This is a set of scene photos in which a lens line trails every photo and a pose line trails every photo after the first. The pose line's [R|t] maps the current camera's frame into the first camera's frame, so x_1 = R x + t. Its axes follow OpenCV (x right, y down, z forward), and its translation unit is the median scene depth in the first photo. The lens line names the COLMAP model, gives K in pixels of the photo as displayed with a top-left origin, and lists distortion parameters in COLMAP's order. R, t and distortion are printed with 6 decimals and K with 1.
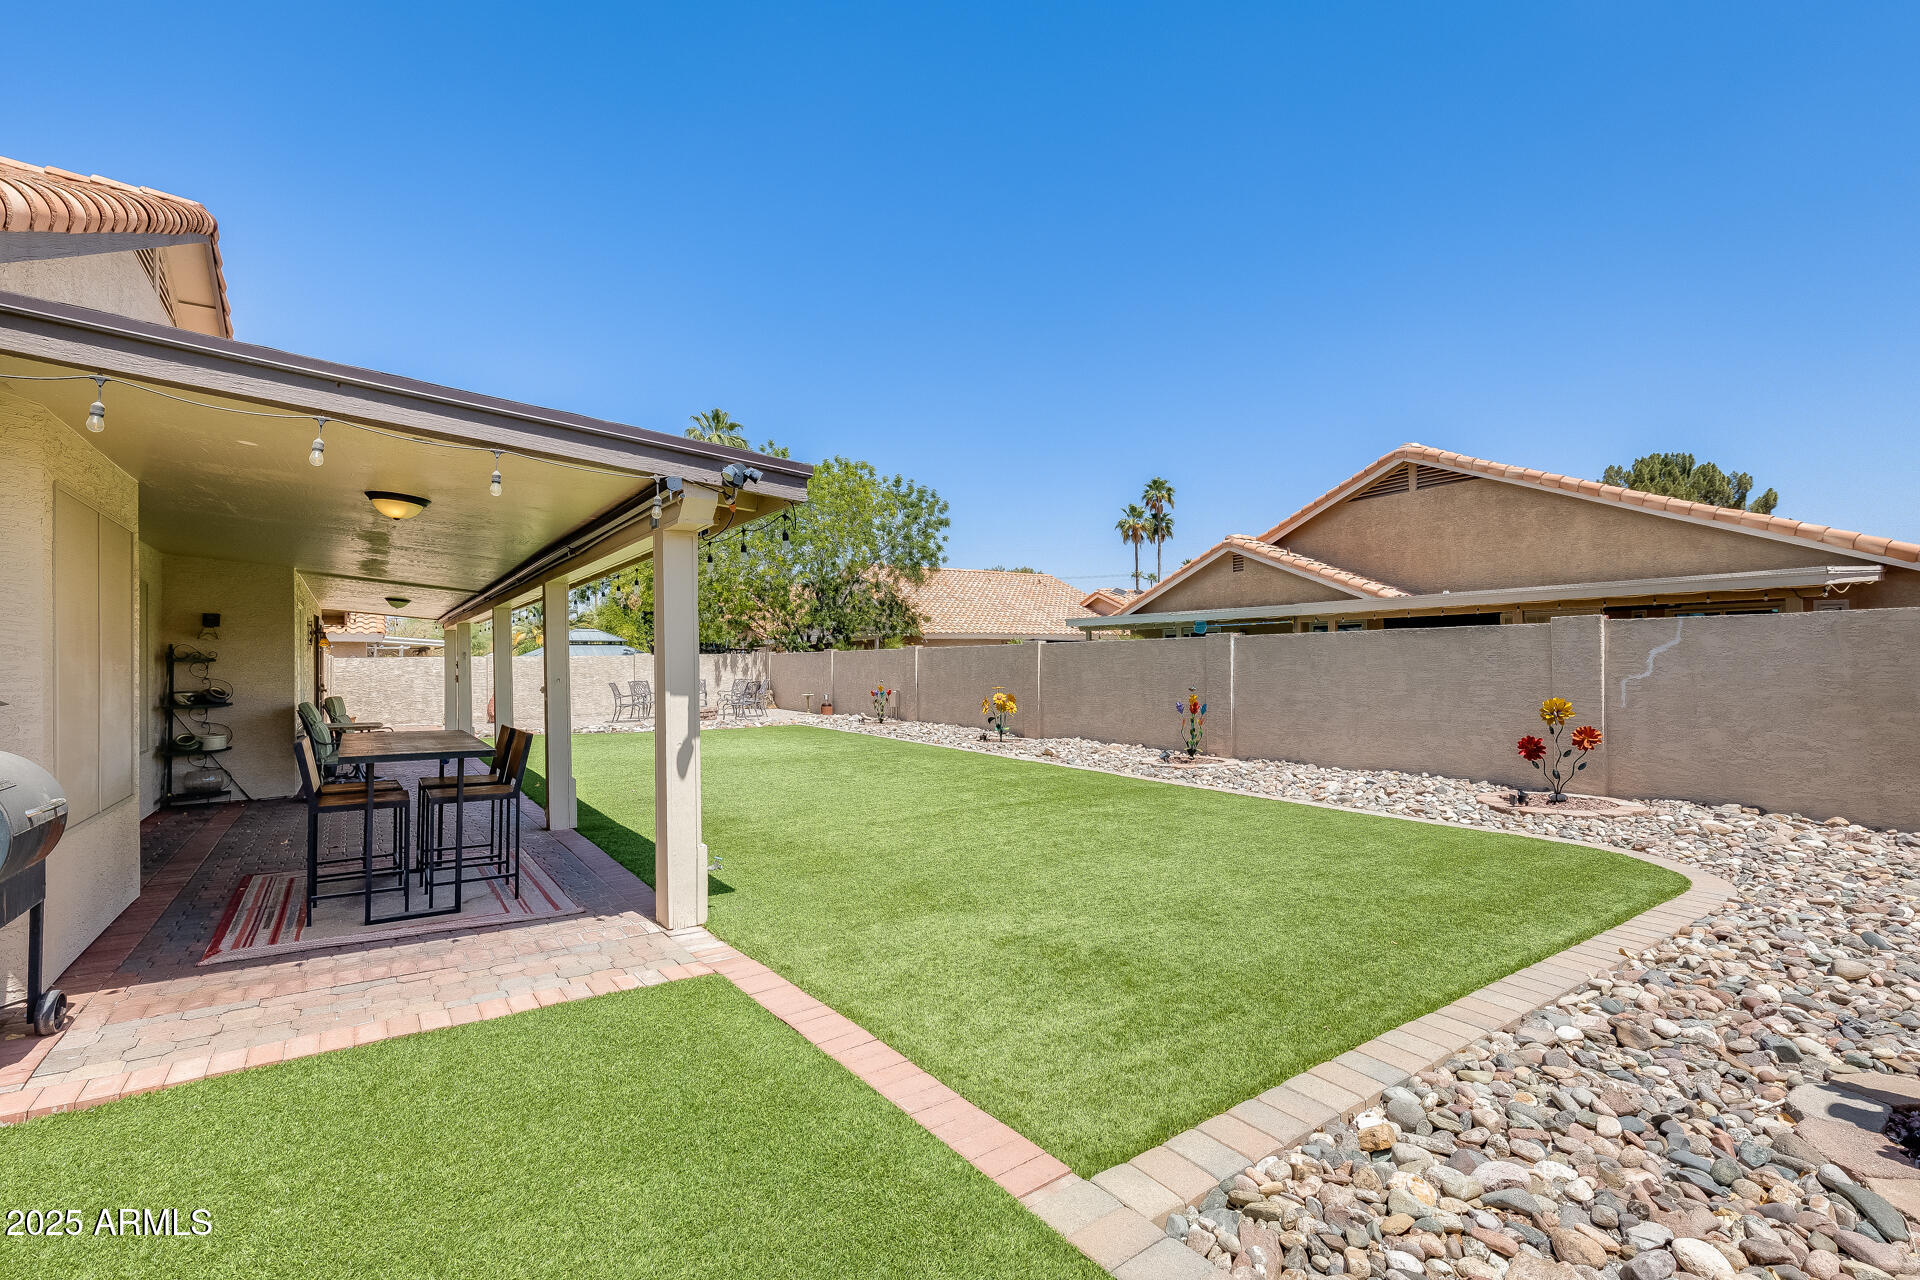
lens RADIAL K [[895.3, 0, 950.4], [0, 895.3, 649.6], [0, 0, 1]] dist [-0.001692, -0.000293]
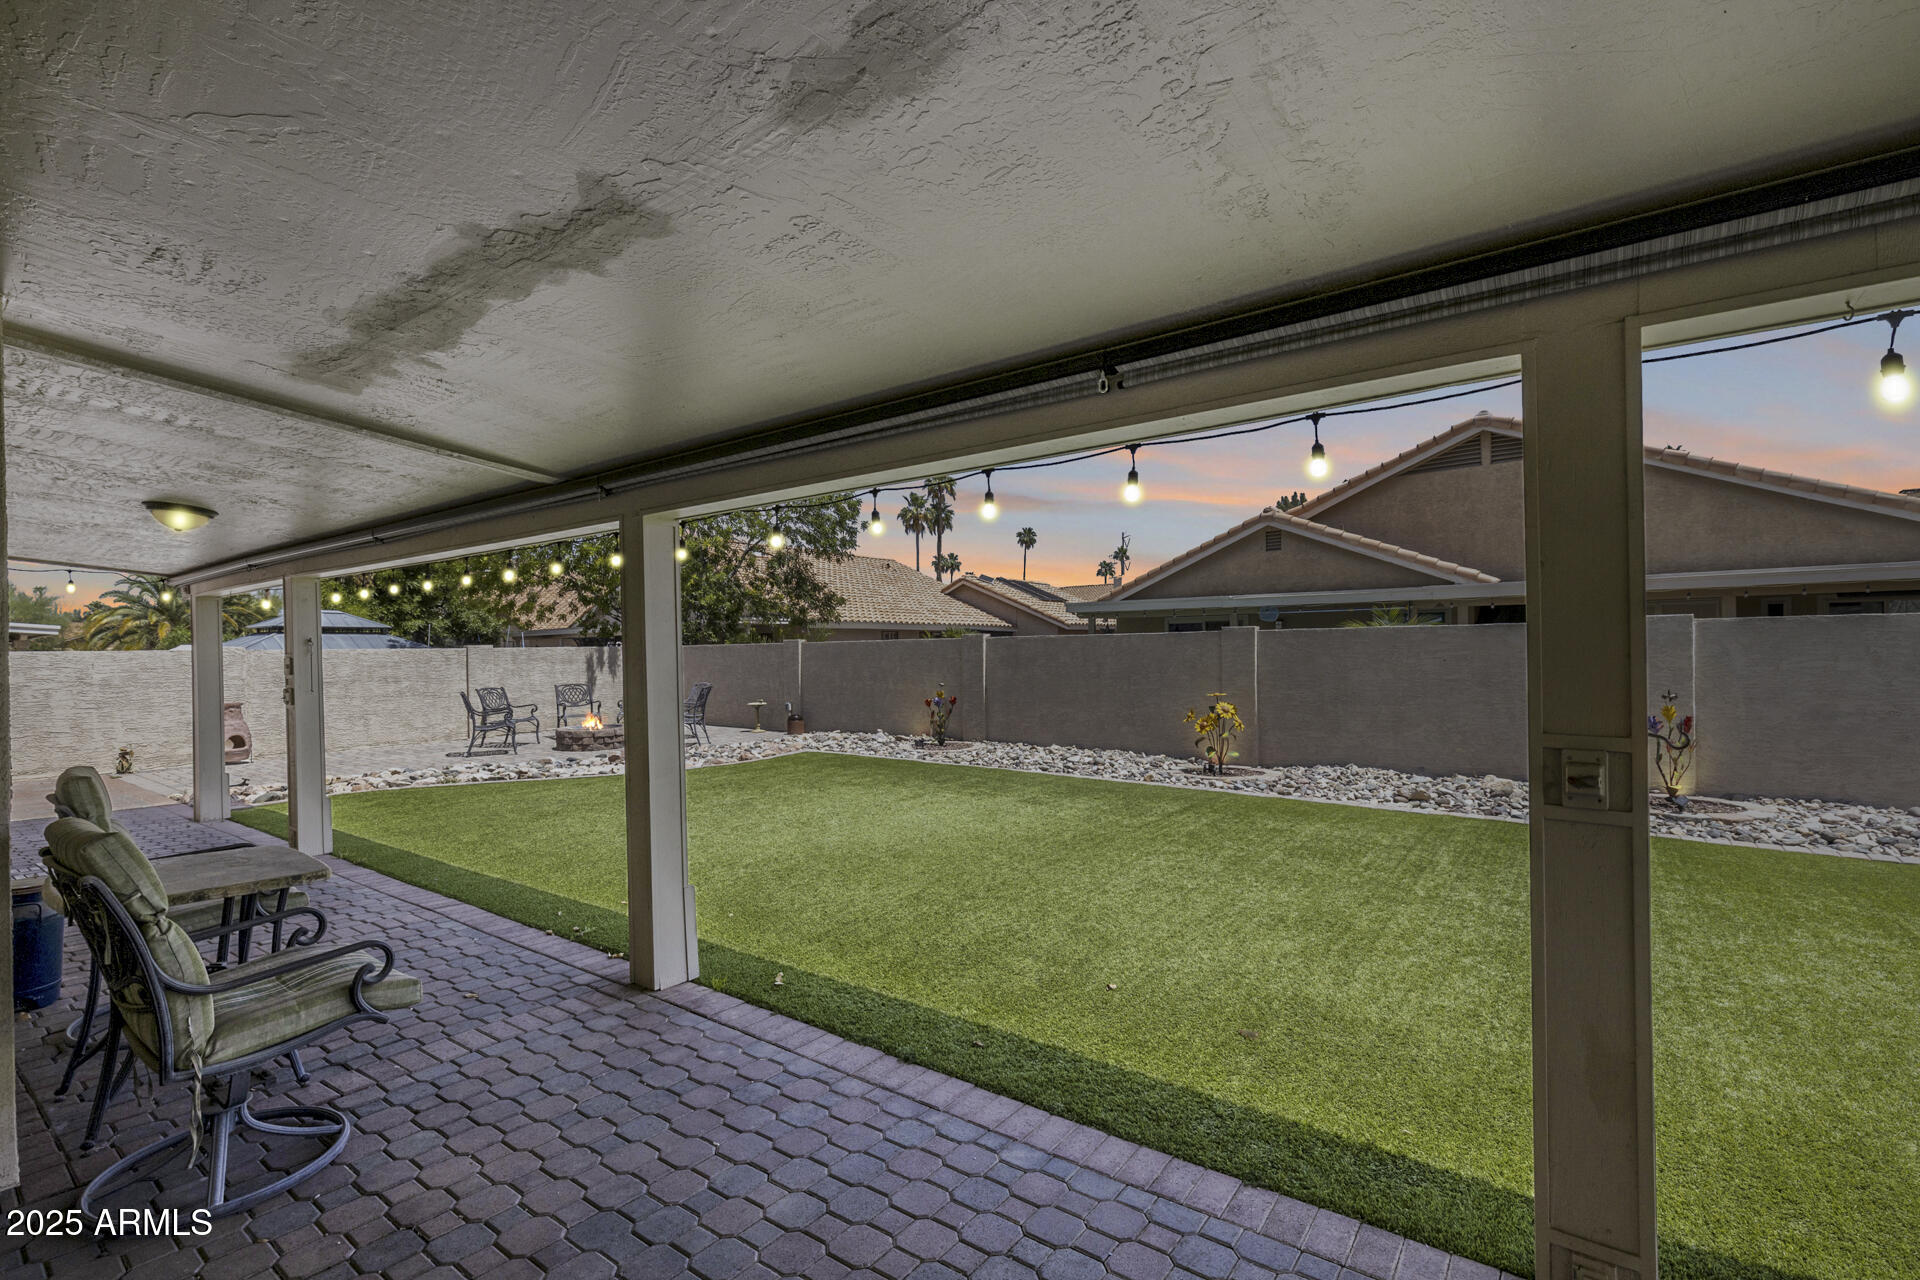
lens RADIAL K [[889.2, 0, 961.0], [0, 889.2, 655.8], [0, 0, 1]] dist [0.001102, 0.000146]
pose [[0.944620, -0.002319, 0.328157, -0.607762], [-0.001947, 0.999918, 0.012672, 0.008077], [-0.328160, -0.012610, 0.944538, 0.734383]]
